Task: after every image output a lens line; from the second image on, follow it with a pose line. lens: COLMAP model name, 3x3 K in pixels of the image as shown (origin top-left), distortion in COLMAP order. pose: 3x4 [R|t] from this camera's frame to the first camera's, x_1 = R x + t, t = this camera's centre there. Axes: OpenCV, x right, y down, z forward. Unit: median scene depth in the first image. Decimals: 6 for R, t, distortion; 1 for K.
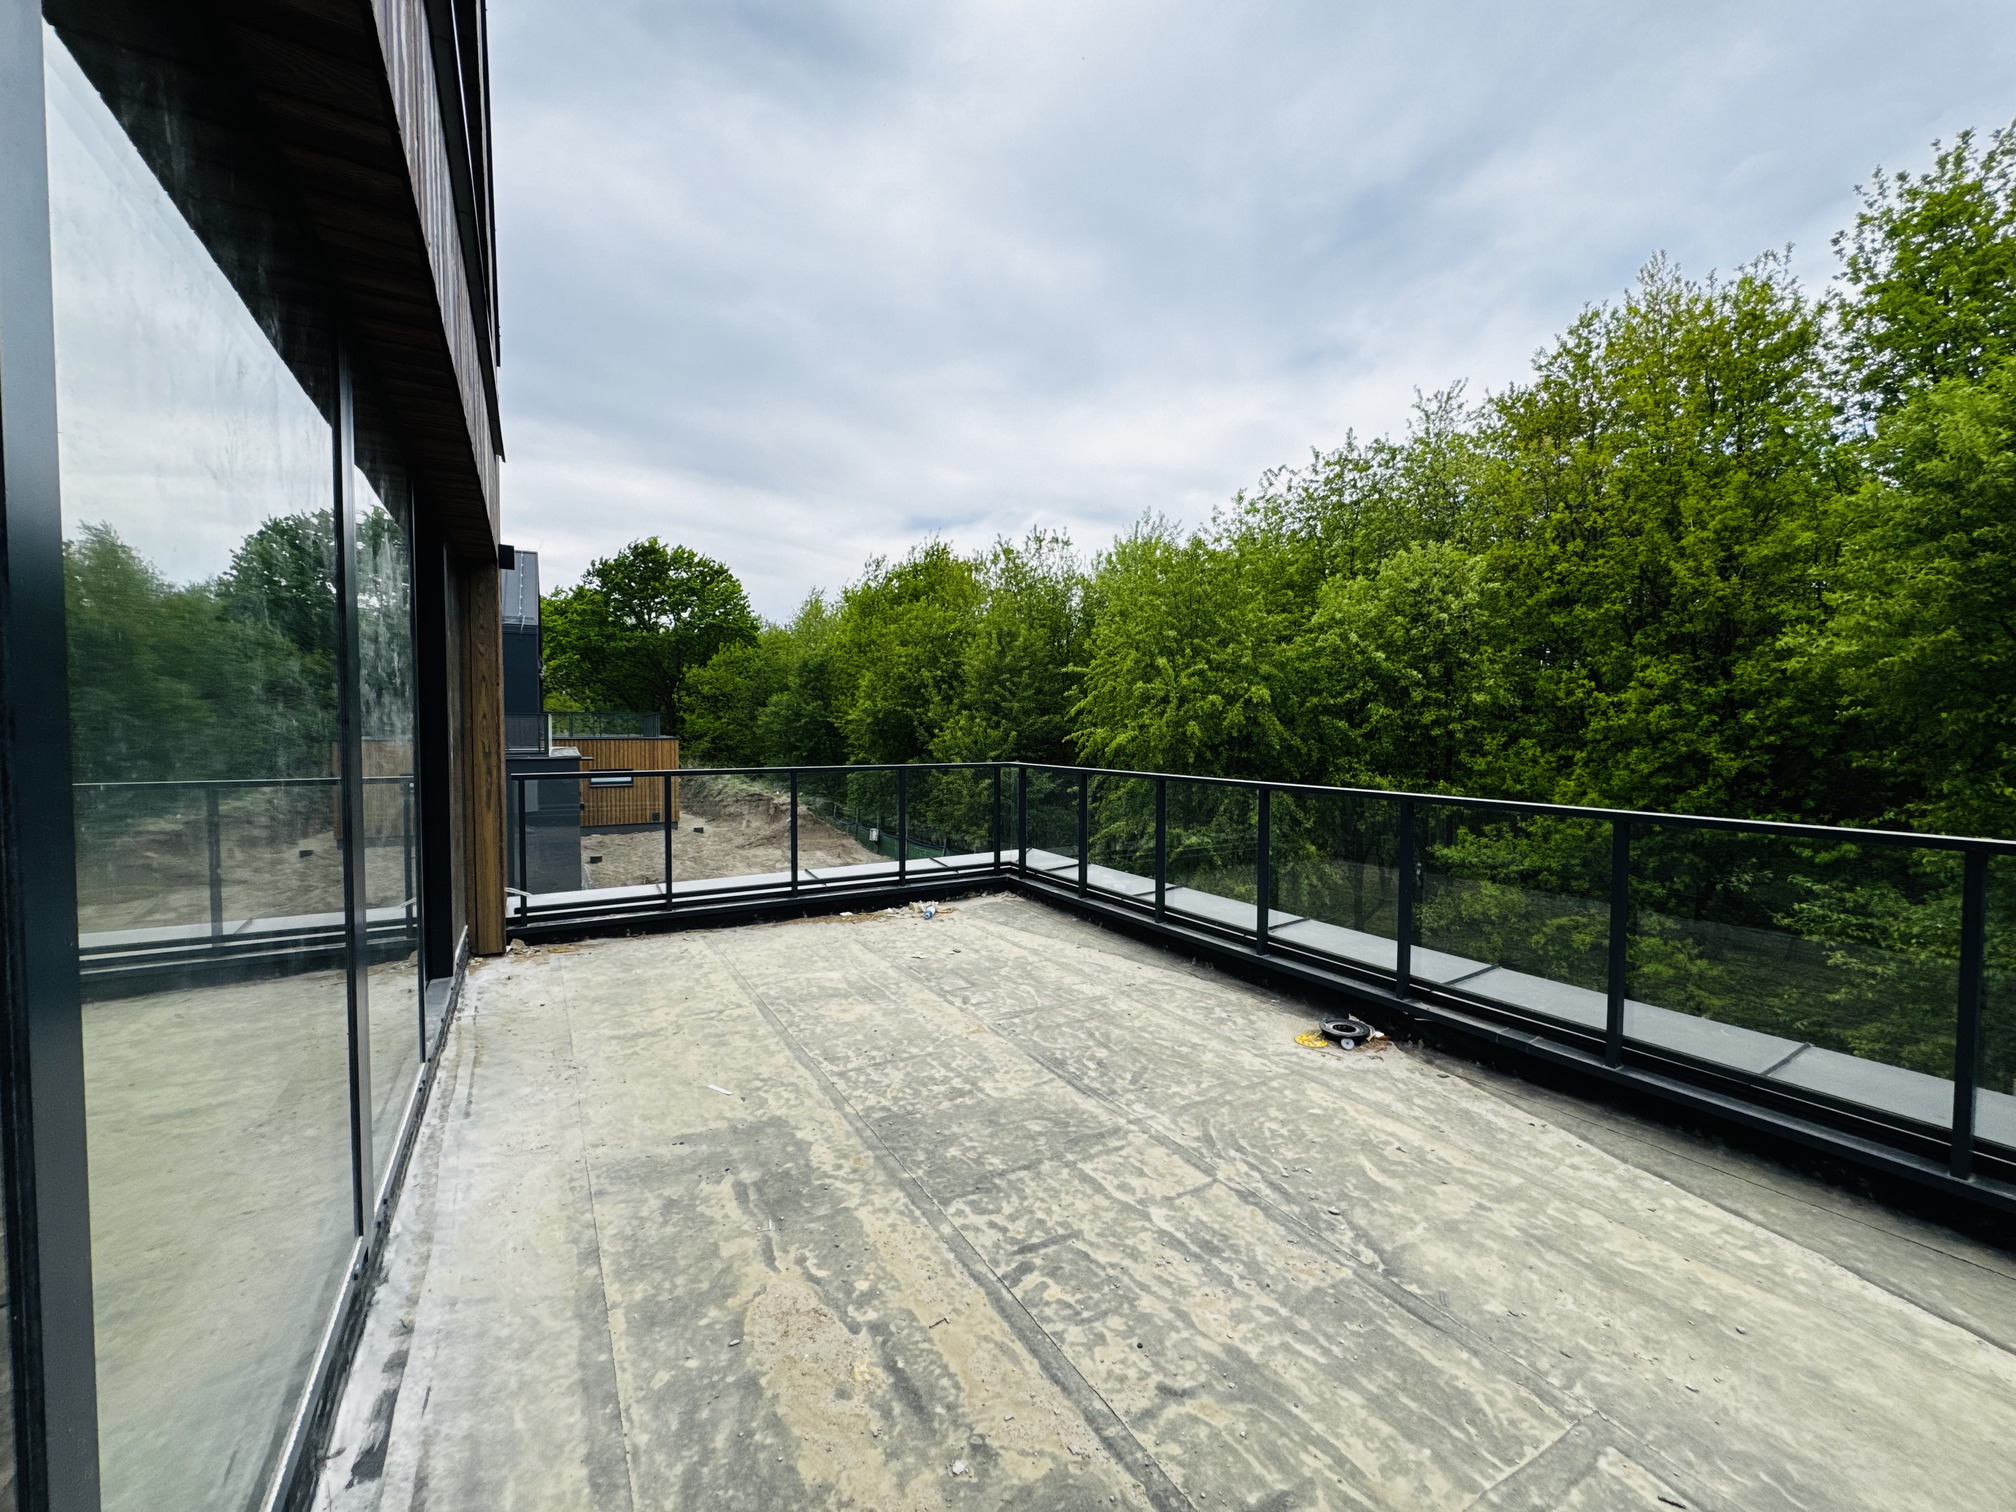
lens RADIAL K [[806.9, 0, 1016.5], [0, 806.9, 772.4], [0, 0, 1]] dist [-0.002756, 0.000457]
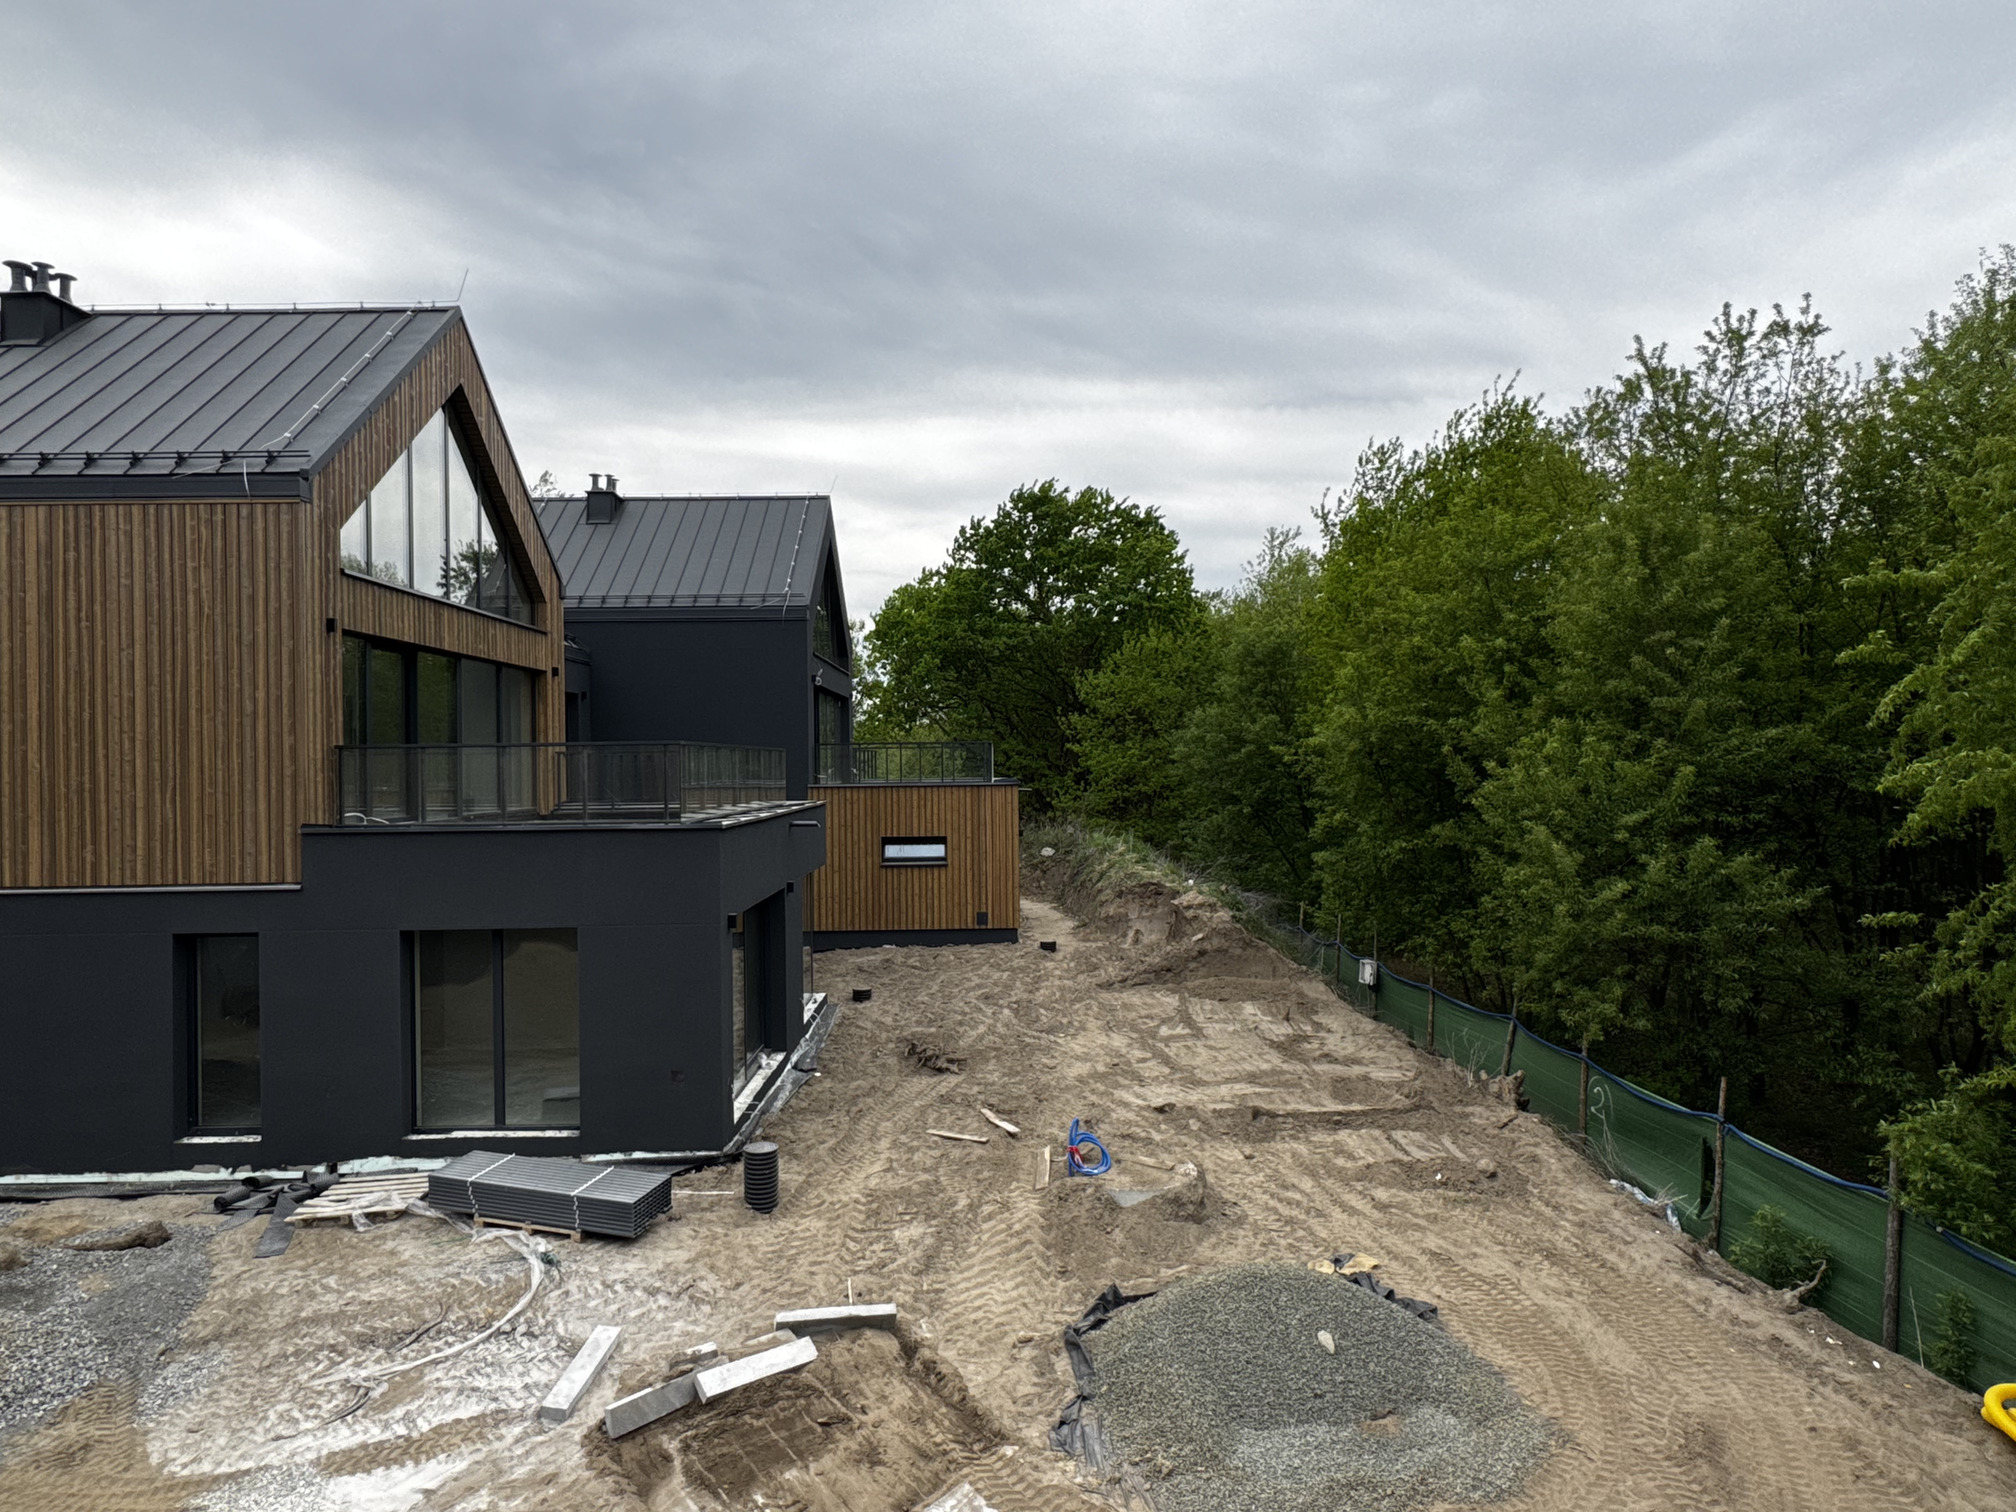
lens RADIAL K [[1171.4, 0, 1007.1], [0, 1171.4, 773.6], [0, 0, 1]] dist [-0.019492, 0.000232]
pose [[0.868877, -0.011969, -0.494884, -0.019352], [-0.010324, 0.999052, -0.042289, -0.030841], [0.494921, 0.041854, 0.867930, 0.549425]]
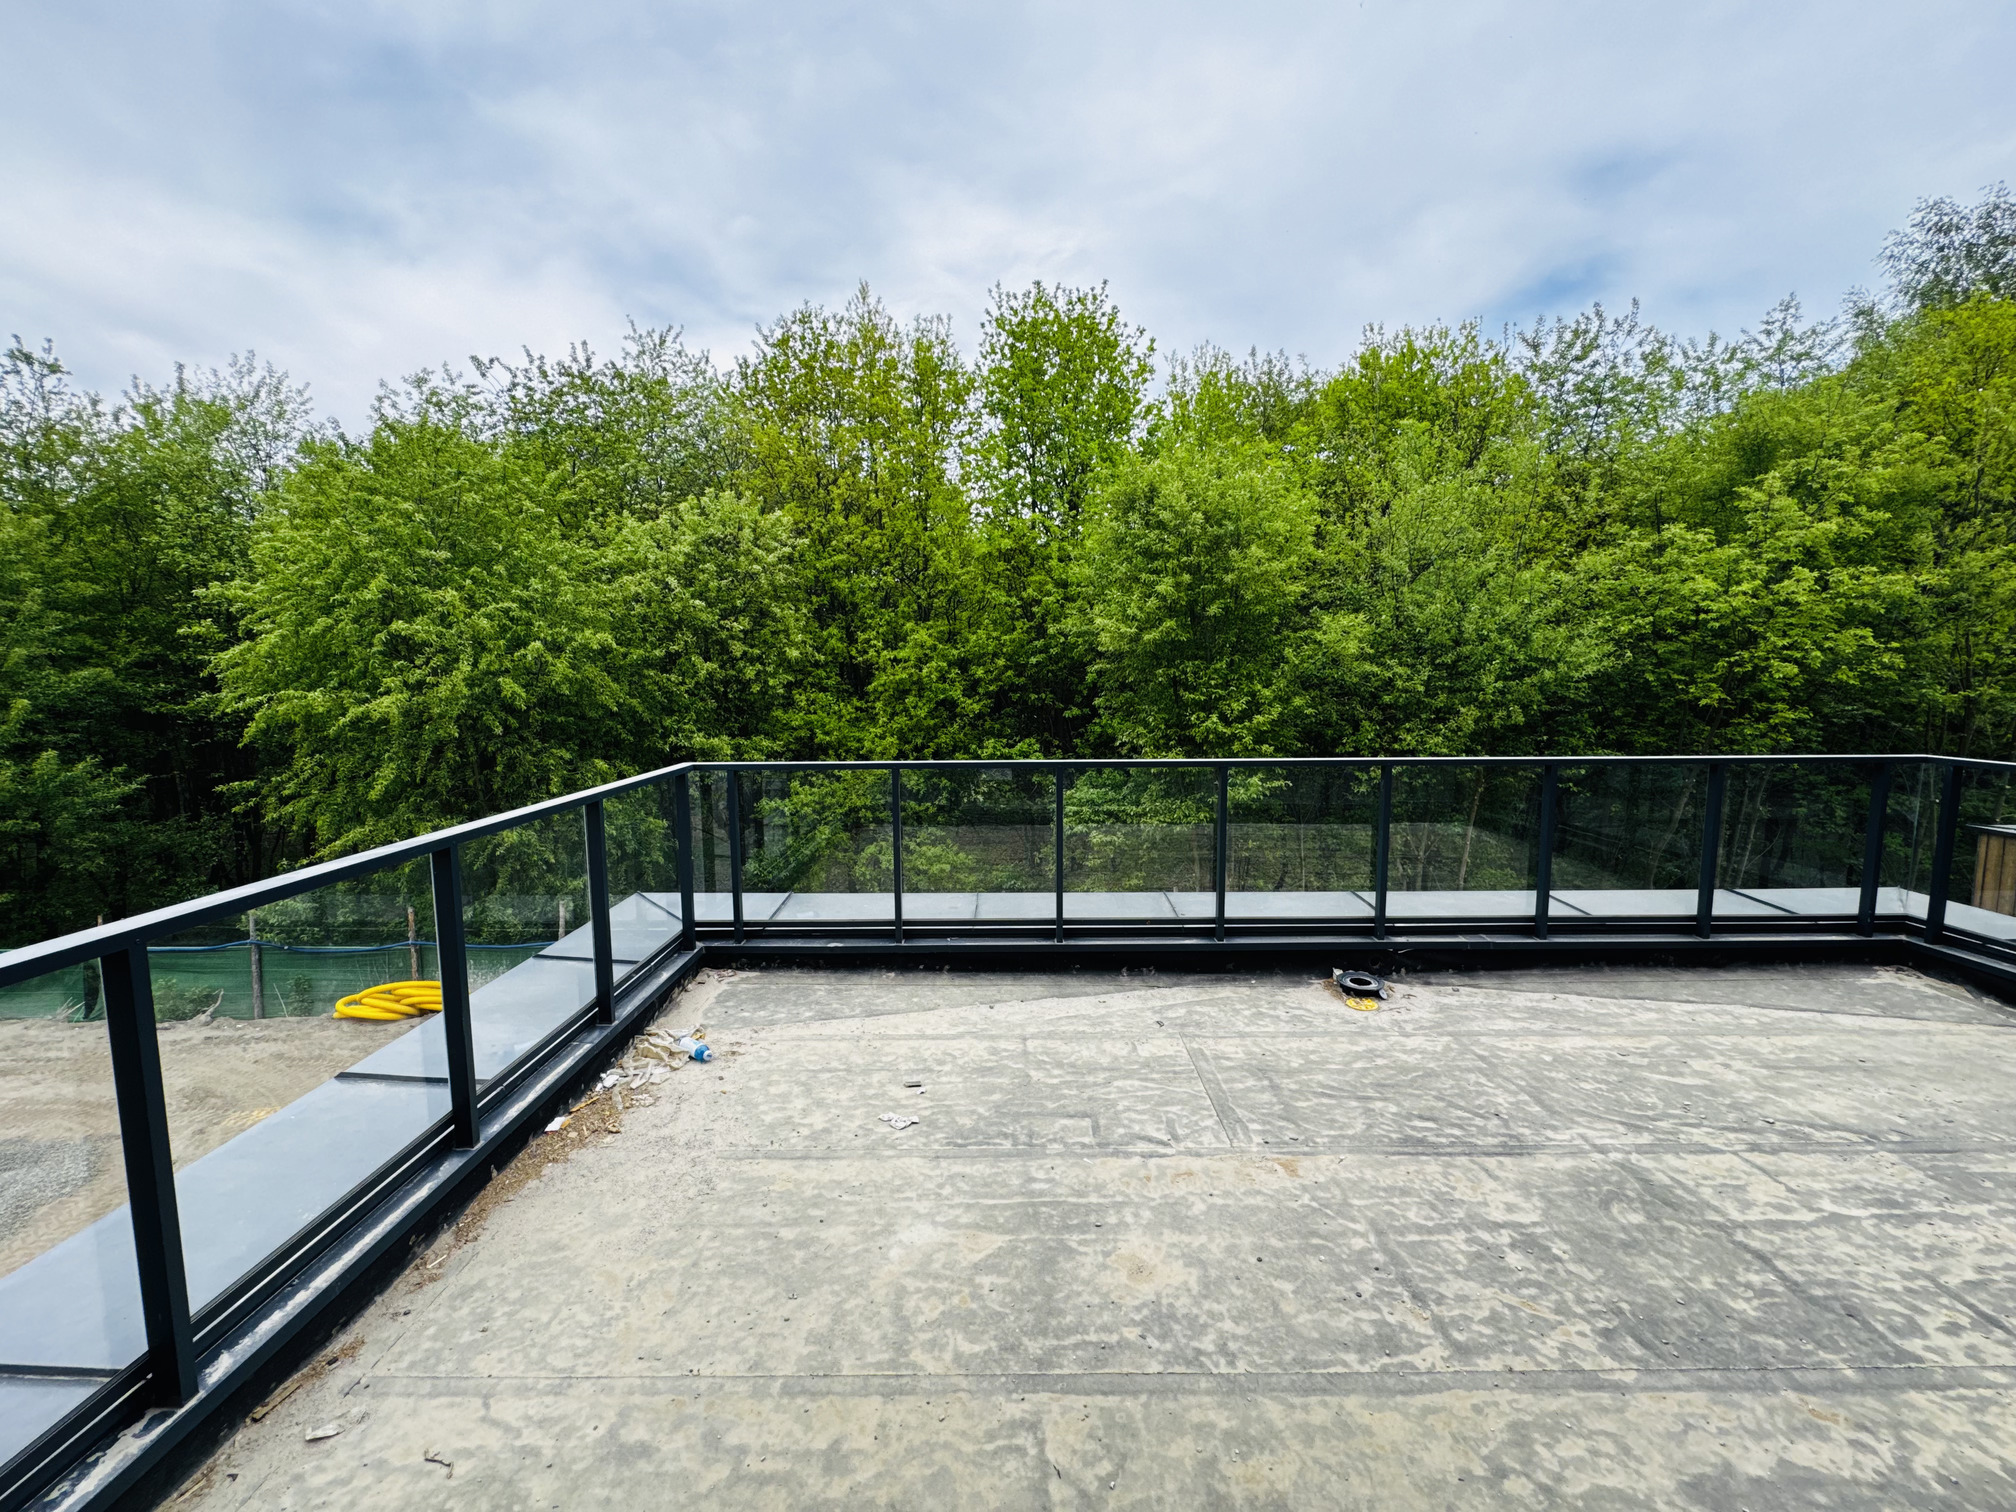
lens RADIAL K [[806.9, 0, 1002.7], [0, 806.9, 750.6], [0, 0, 1]] dist [-0.002756, 0.000457]
pose [[0.513686, -0.087978, 0.853456, -0.227831], [0.056545, 0.996038, 0.068642, -0.027370], [-0.856113, 0.012998, 0.516625, 0.270563]]
